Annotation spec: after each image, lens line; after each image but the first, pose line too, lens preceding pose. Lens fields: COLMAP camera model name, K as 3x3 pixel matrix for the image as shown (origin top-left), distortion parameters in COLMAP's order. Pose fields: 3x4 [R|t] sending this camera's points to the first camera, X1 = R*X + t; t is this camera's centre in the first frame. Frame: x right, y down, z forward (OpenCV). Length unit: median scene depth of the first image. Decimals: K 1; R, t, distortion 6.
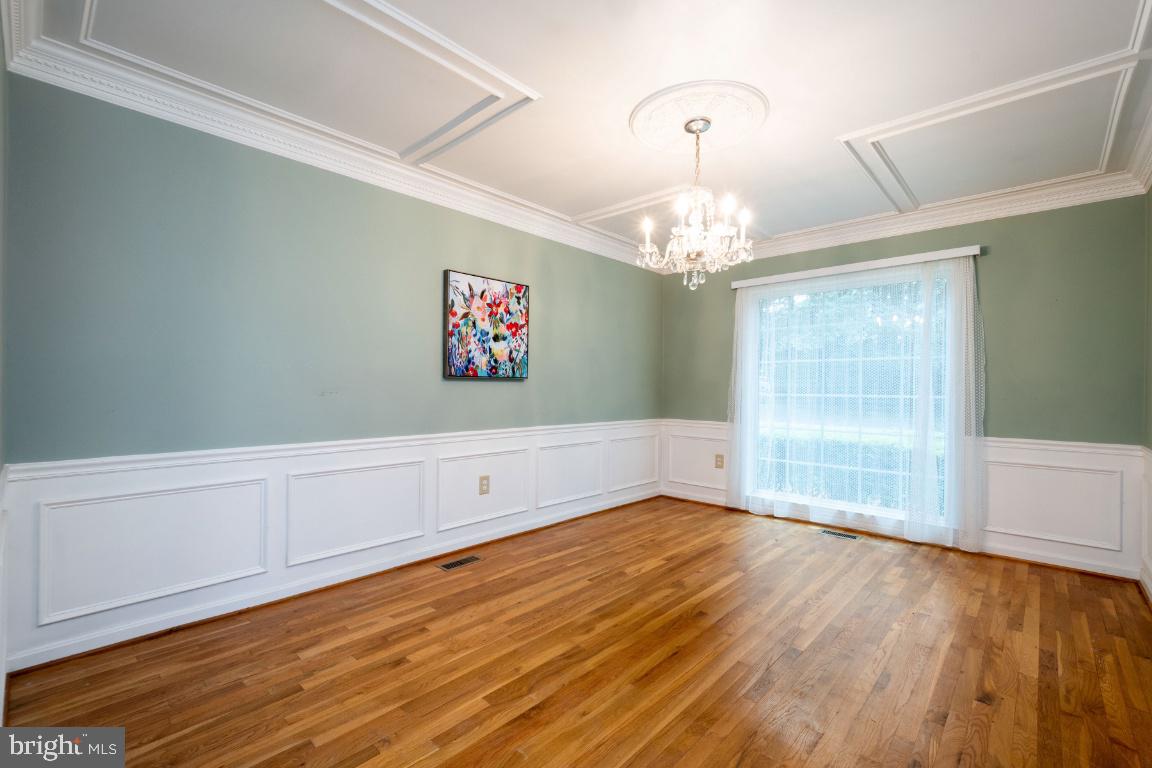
lens RADIAL K [[502.4, 0, 587.4], [0, 502.4, 386.1], [0, 0, 1]] dist [0.004387, -0.000625]
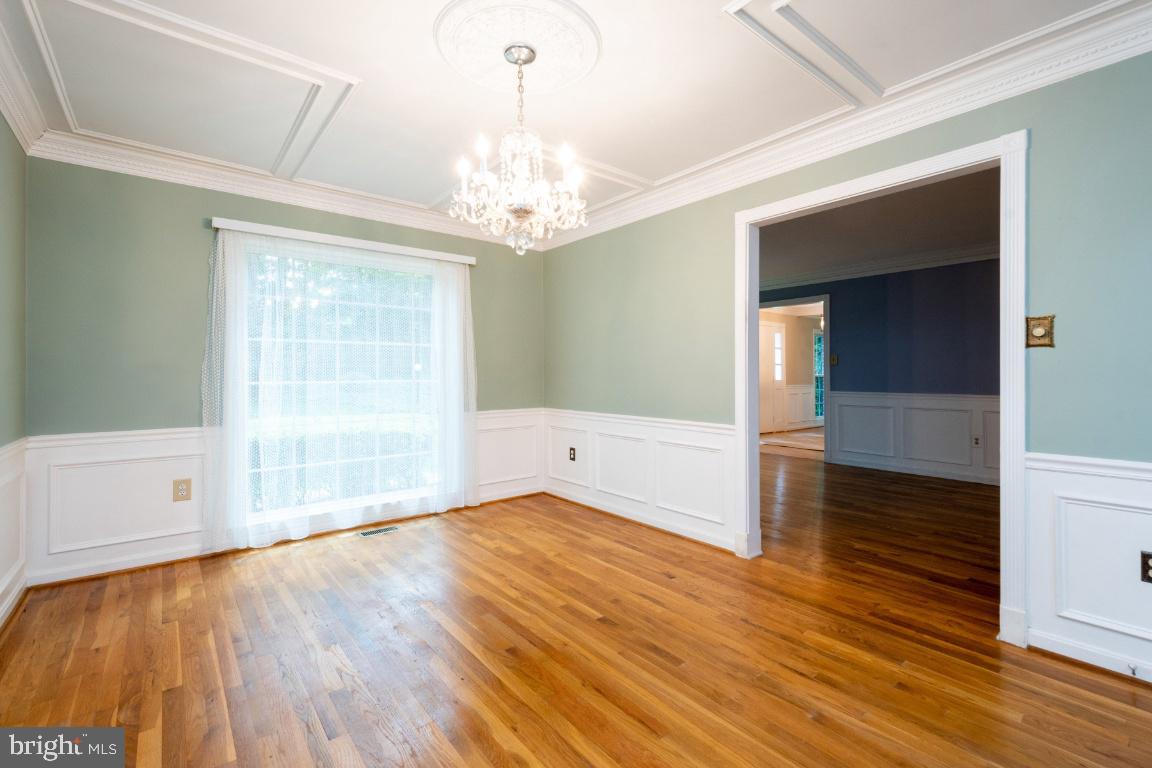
lens RADIAL K [[502.4, 0, 578.2], [0, 502.4, 376.9], [0, 0, 1]] dist [0.004387, -0.000625]
pose [[0.154367, -0.016911, 0.987869, -0.523333], [0.002540, 0.999857, 0.016720, -0.008154], [-0.988010, -0.000071, 0.154387, 0.716561]]
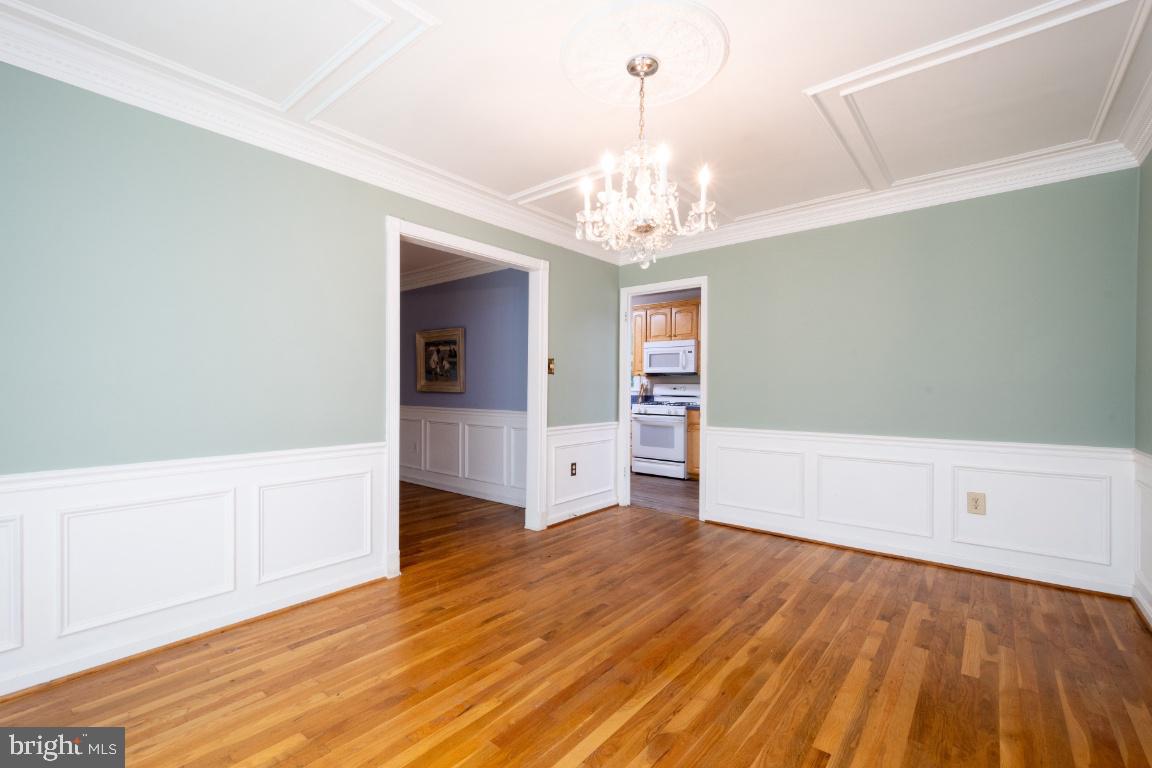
lens RADIAL K [[502.4, 0, 575.6], [0, 502.4, 384.8], [0, 0, 1]] dist [0.004387, -0.000625]
pose [[-0.999331, -0.011624, -0.034689, 0.317750], [-0.011532, 0.999929, -0.002846, -0.000207], [0.034719, -0.002444, -0.999394, 1.659867]]
